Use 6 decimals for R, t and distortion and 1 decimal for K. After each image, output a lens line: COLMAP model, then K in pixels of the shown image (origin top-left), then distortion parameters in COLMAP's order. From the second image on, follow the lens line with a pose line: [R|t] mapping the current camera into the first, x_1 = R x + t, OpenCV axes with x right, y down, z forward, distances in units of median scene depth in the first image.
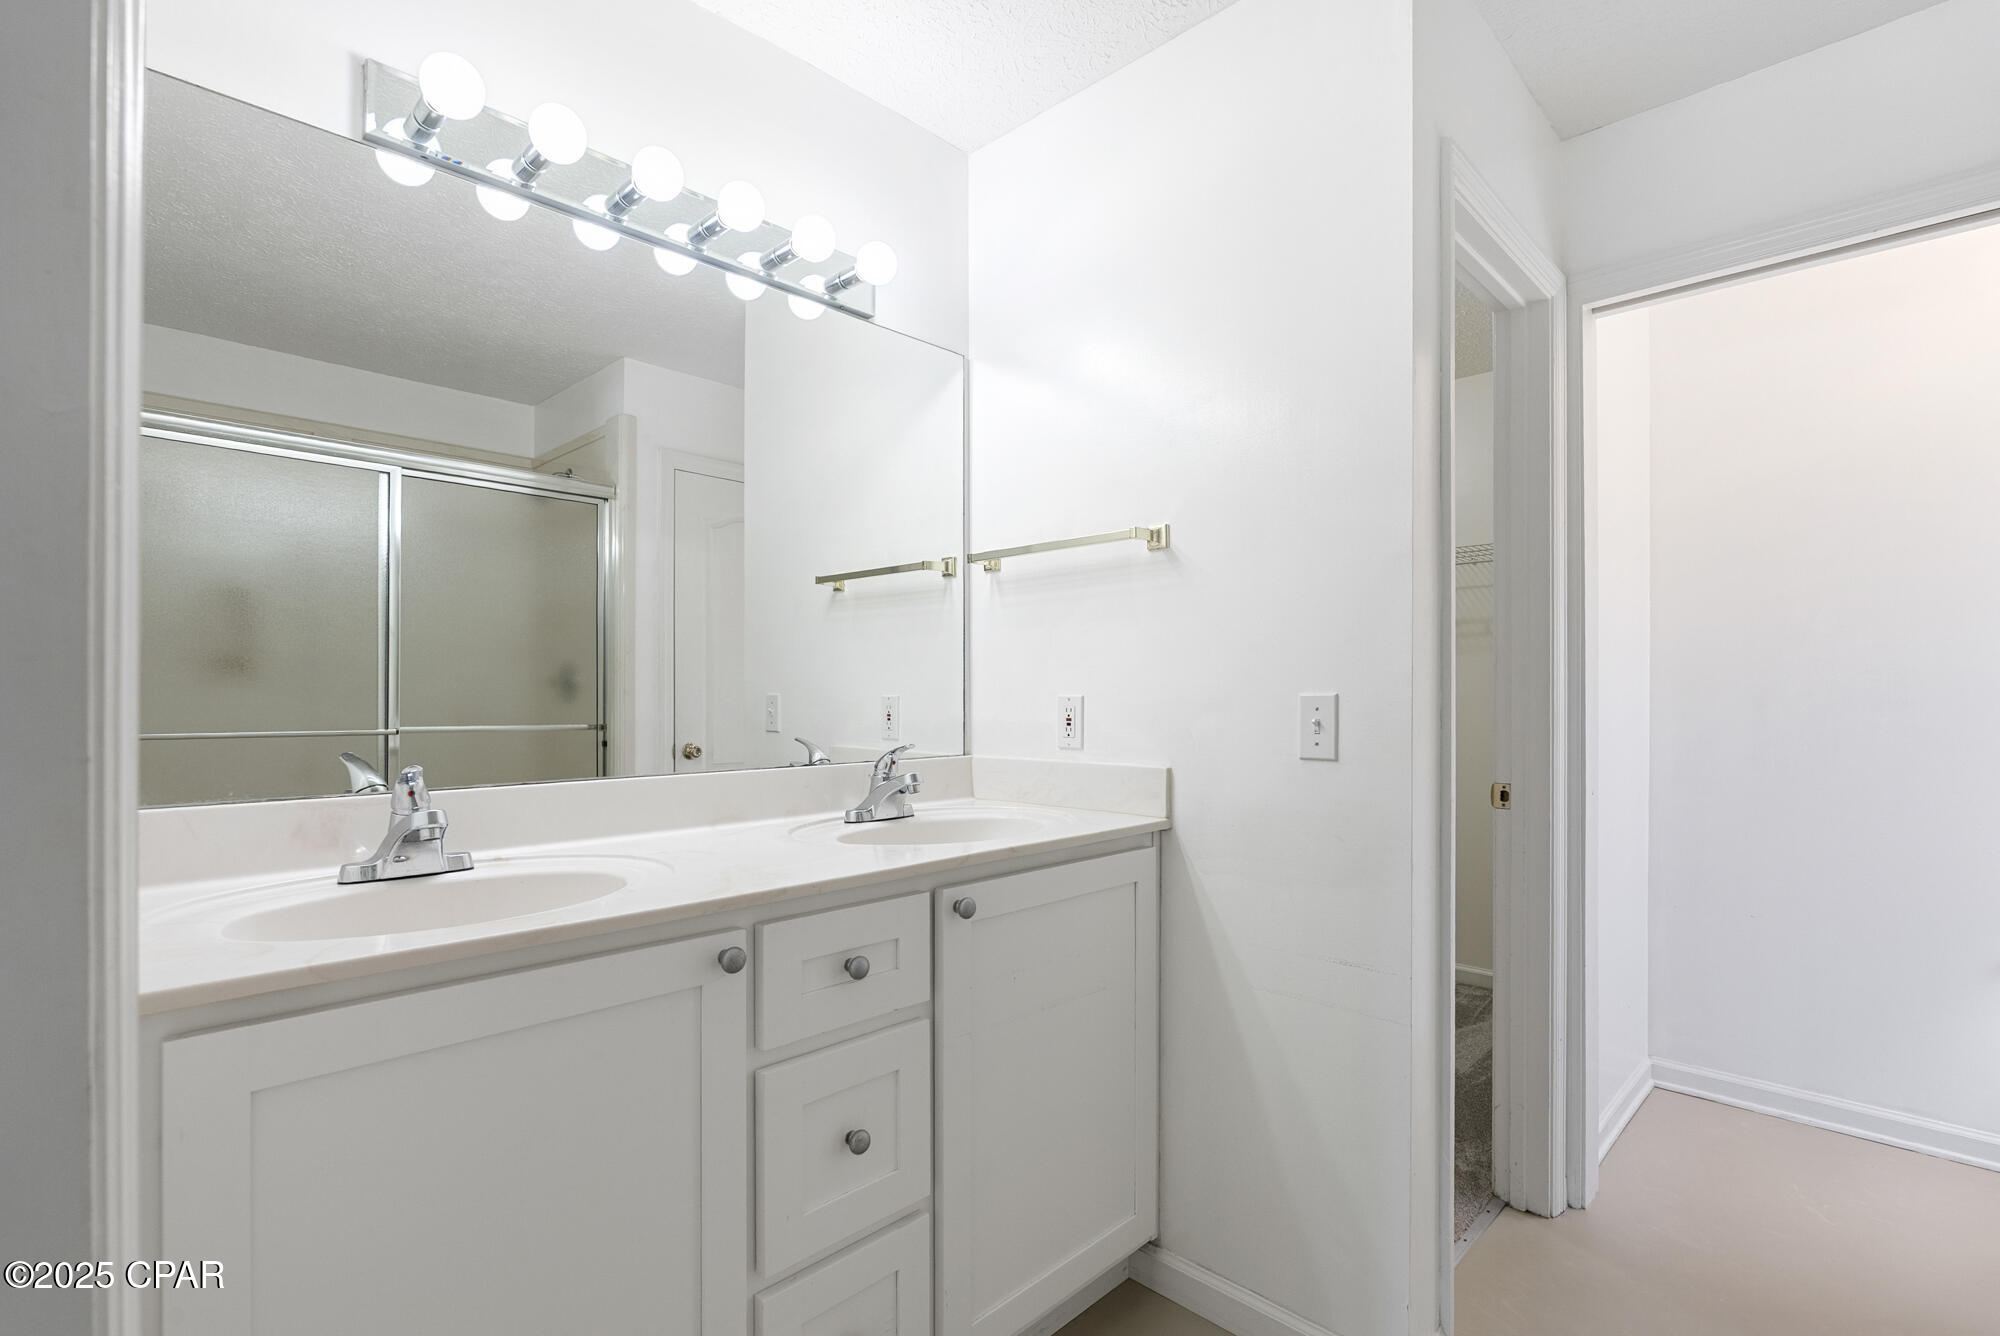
lens RADIAL K [[932.6, 0, 1002.1], [0, 932.6, 675.4], [0, 0, 1]] dist [-0.002404, 0.001867]
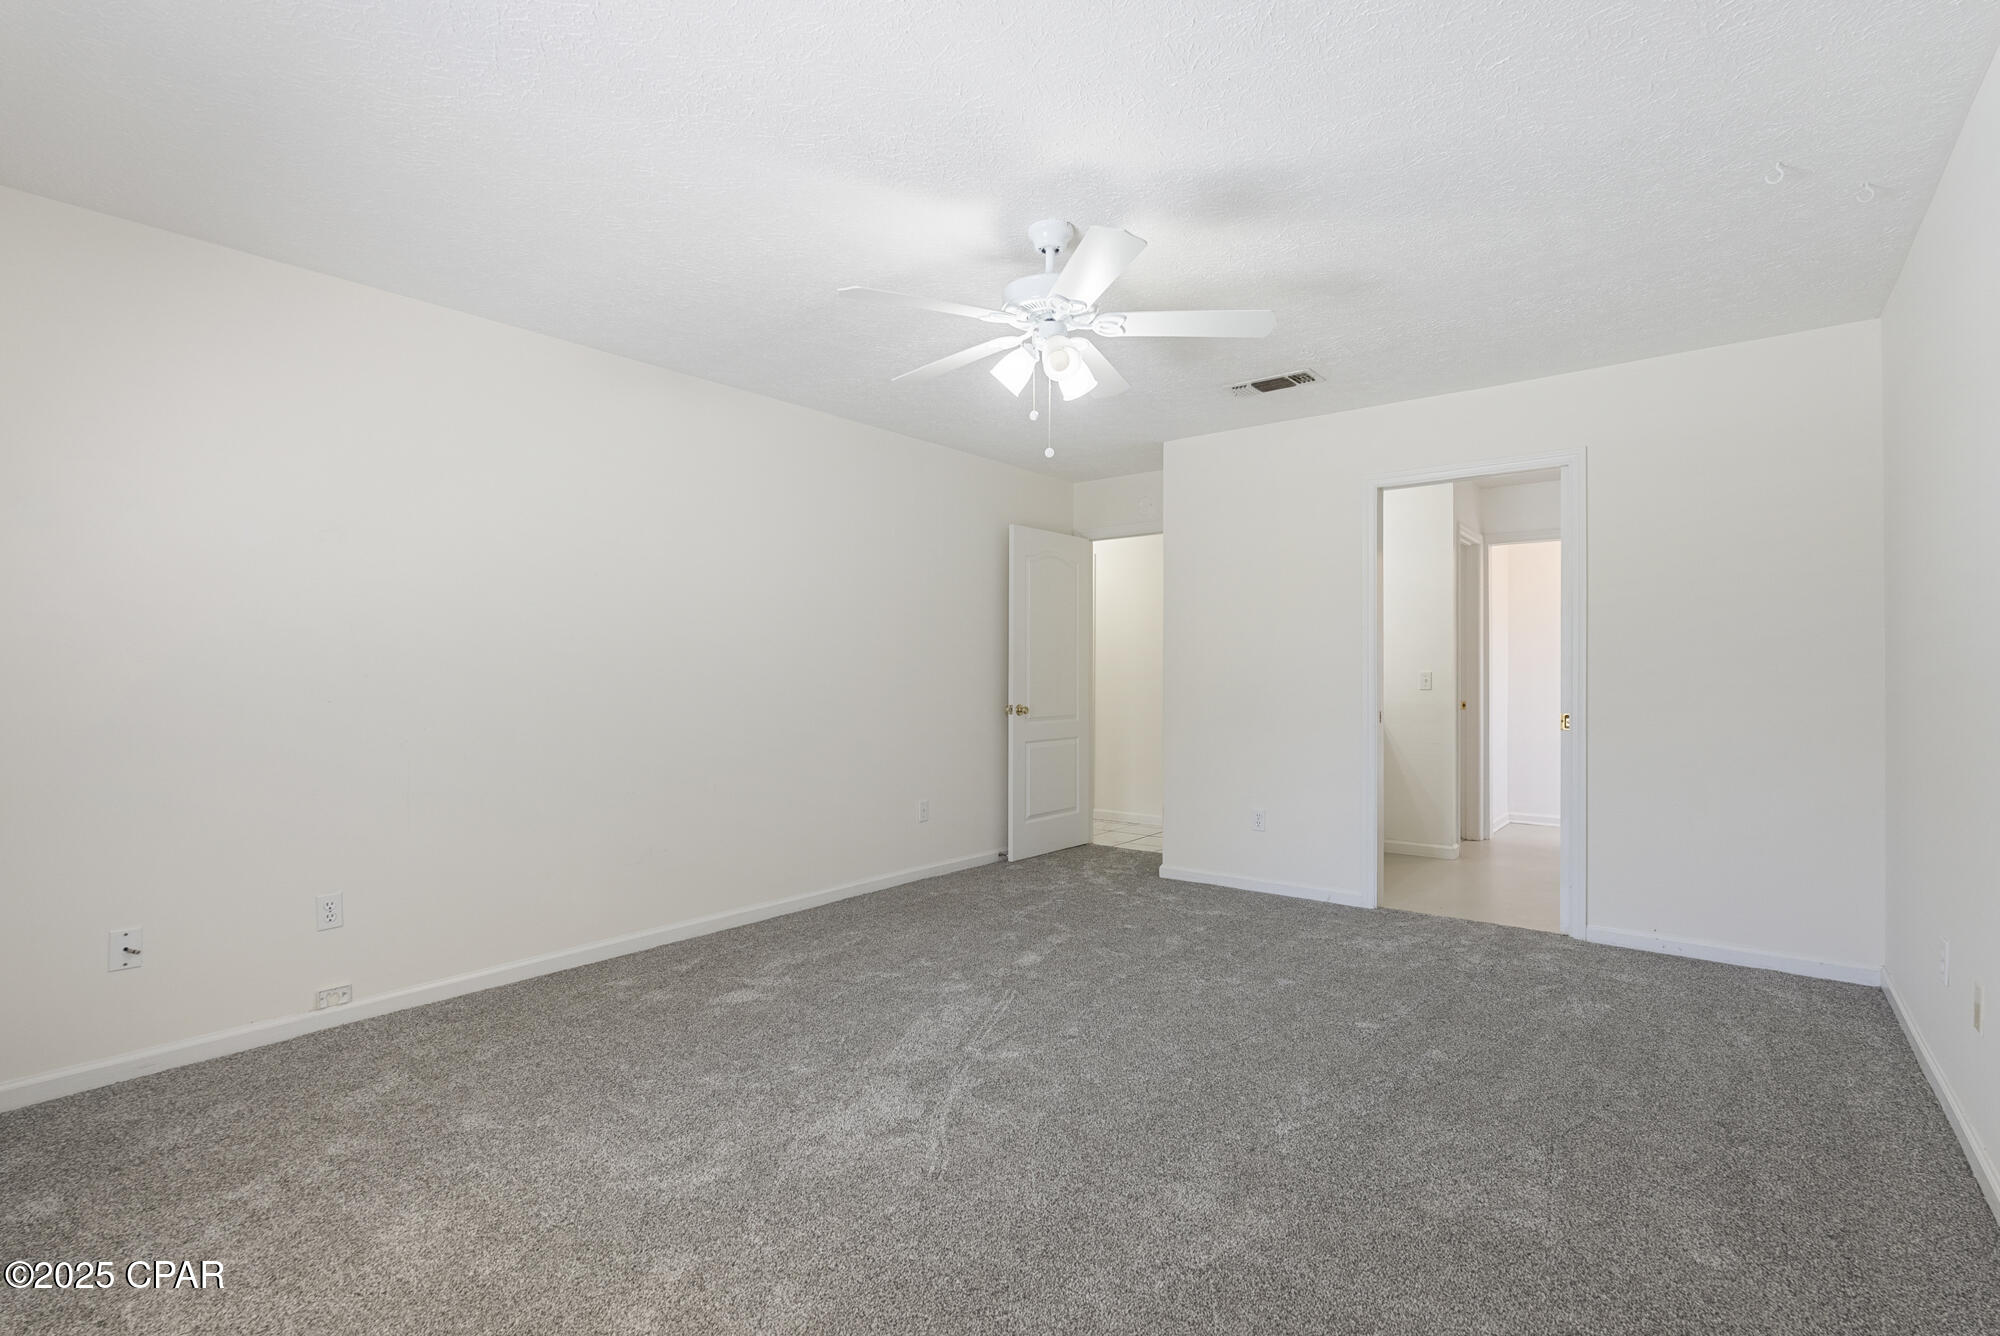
lens RADIAL K [[932.6, 0, 998.2], [0, 932.6, 670.8], [0, 0, 1]] dist [-0.002404, 0.001867]
pose [[0.994203, -0.001248, 0.107515, -1.293386], [0.001135, 0.999999, 0.001112, 0.006837], [-0.107517, -0.000983, 0.994203, -1.848148]]
